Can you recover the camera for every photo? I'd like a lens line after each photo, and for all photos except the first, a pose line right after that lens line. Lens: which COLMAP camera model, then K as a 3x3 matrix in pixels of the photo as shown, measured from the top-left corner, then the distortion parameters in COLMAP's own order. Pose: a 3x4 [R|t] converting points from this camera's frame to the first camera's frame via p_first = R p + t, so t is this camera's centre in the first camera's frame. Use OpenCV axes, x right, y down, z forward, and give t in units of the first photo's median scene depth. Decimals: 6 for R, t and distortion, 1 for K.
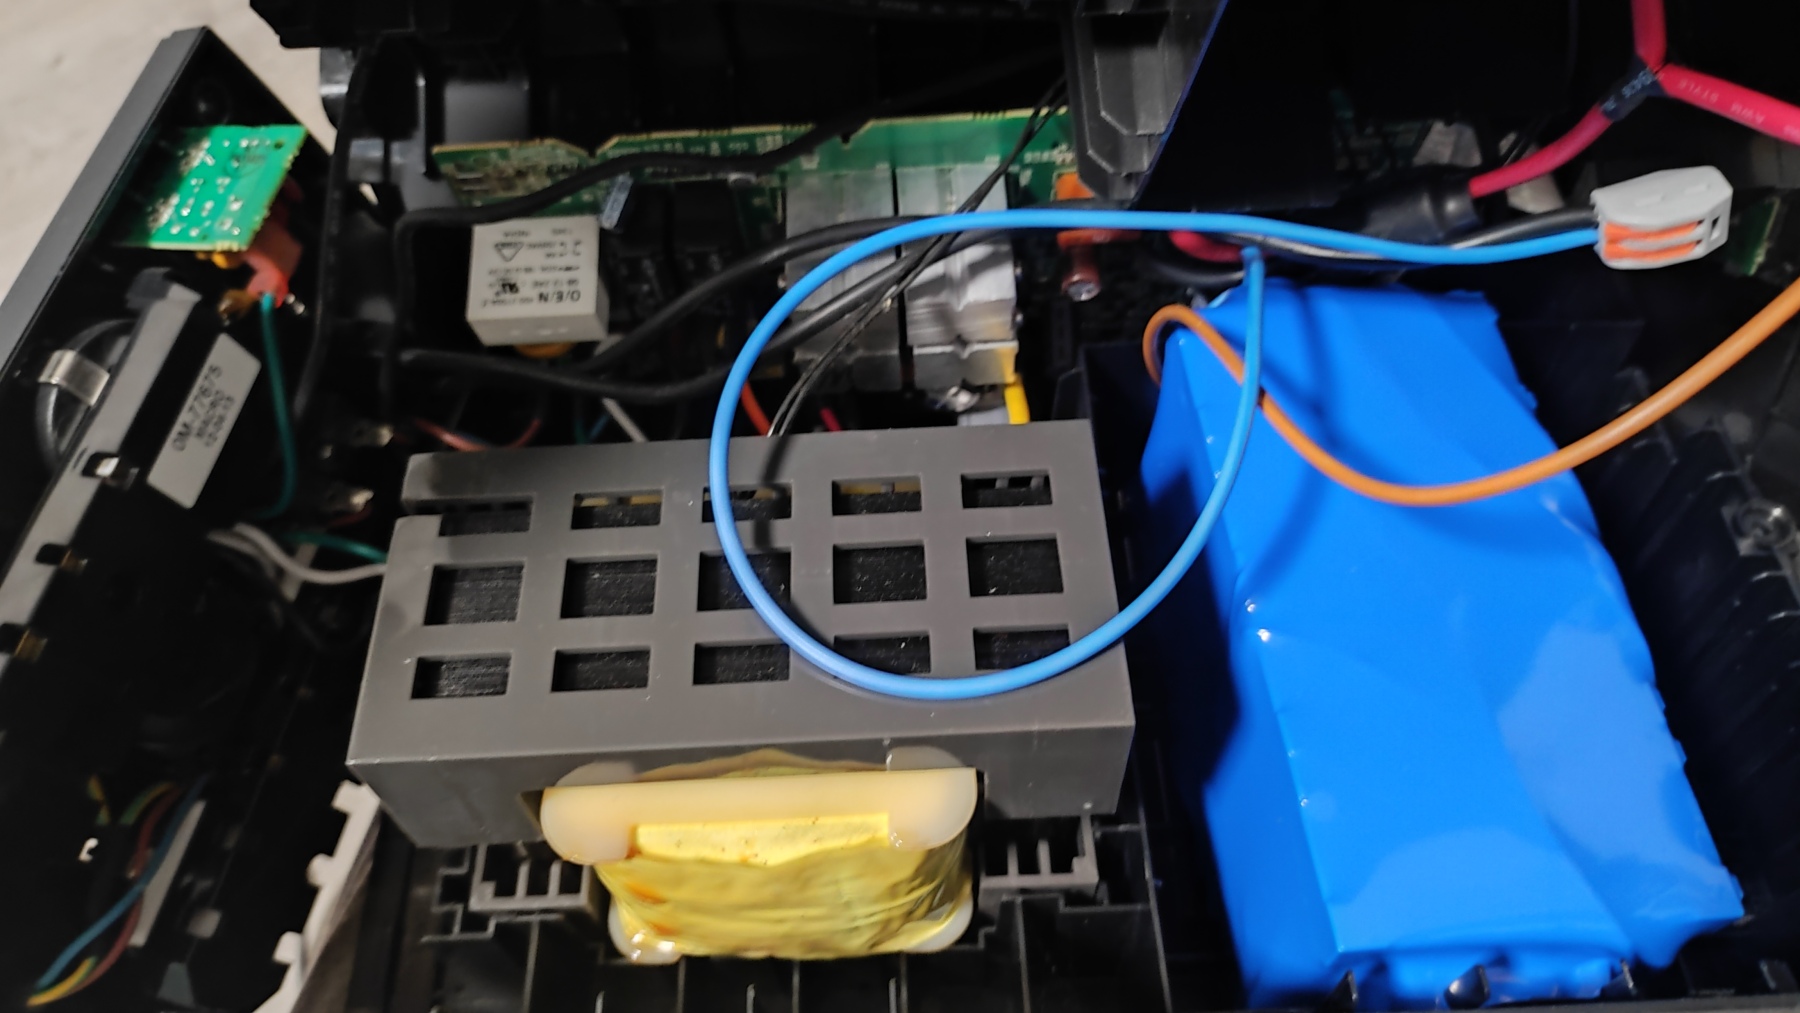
lens RADIAL K [[1435.0, 0, 908.1], [0, 1435.0, 457.8], [0, 0, 1]] dist [-0.005919, -0.009500]
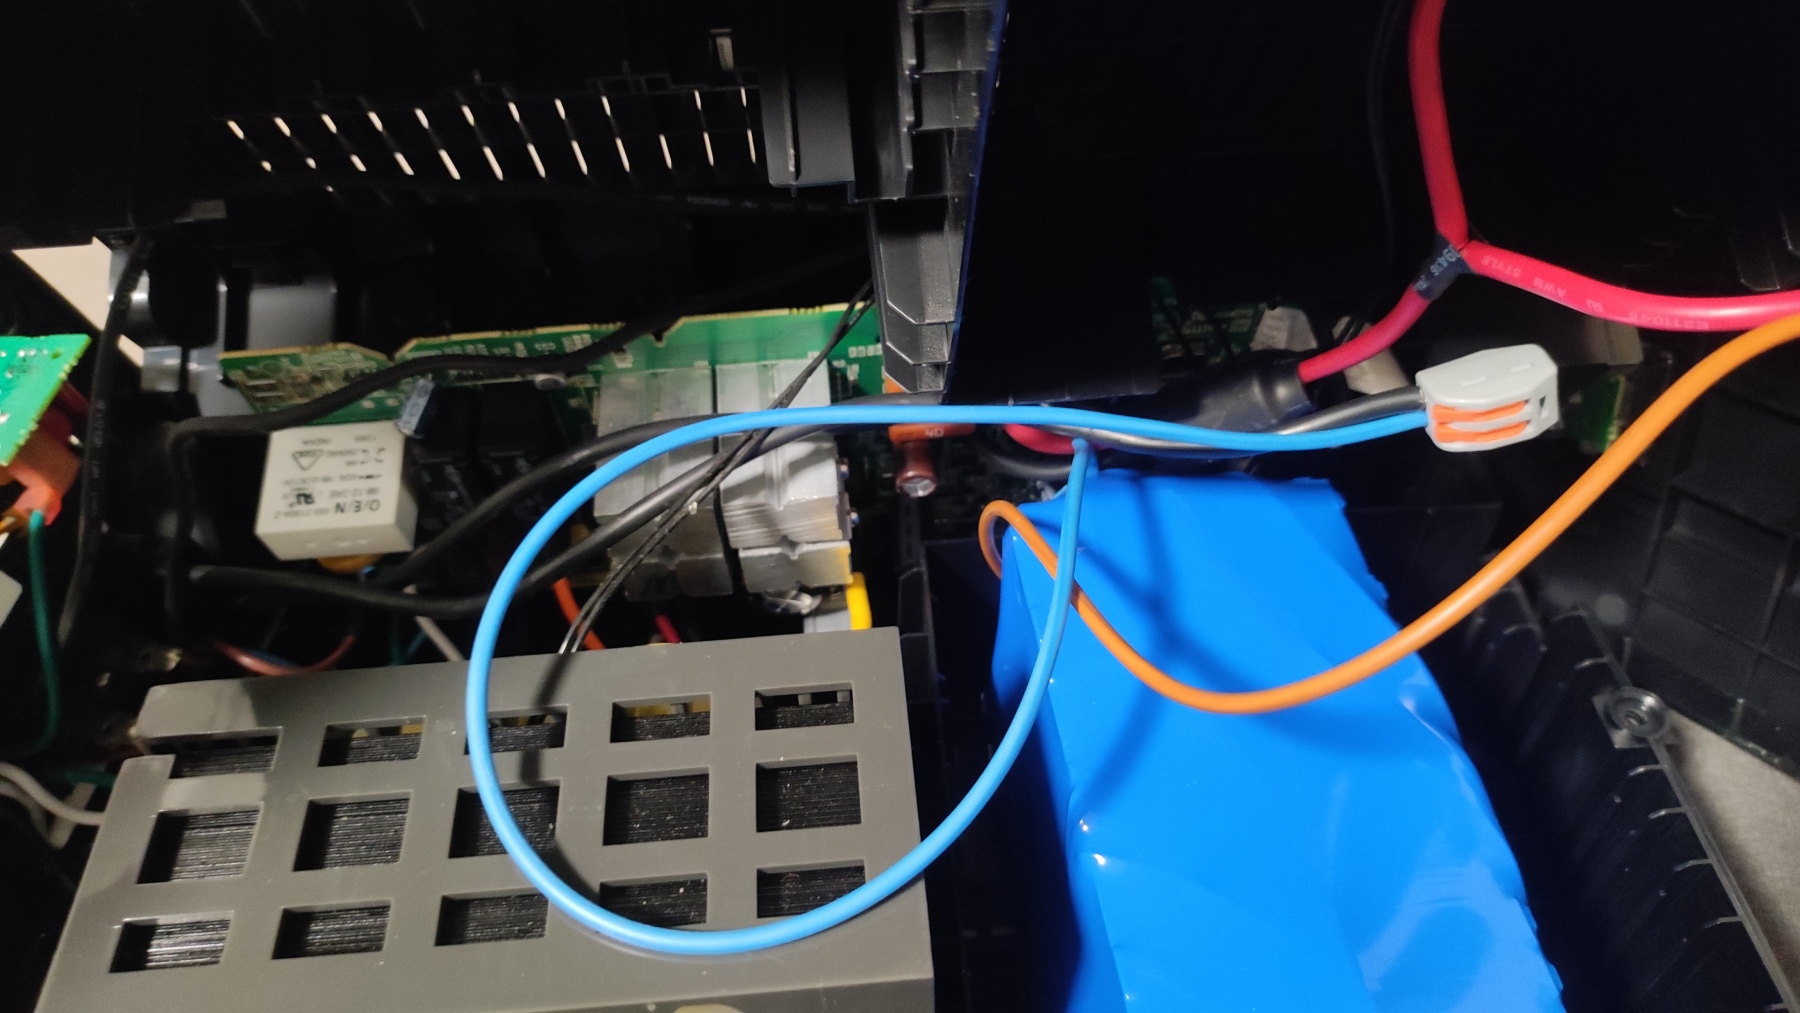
lens RADIAL K [[1400.0, 0, 899.0], [0, 1400.0, 455.2], [0, 0, 1]] dist [-0.003889, 0.001715]
pose [[0.999173, -0.023334, 0.033289, 0.085535], [0.027620, 0.990498, -0.134723, -0.012616], [-0.029829, 0.135532, 0.990324, 0.076310]]
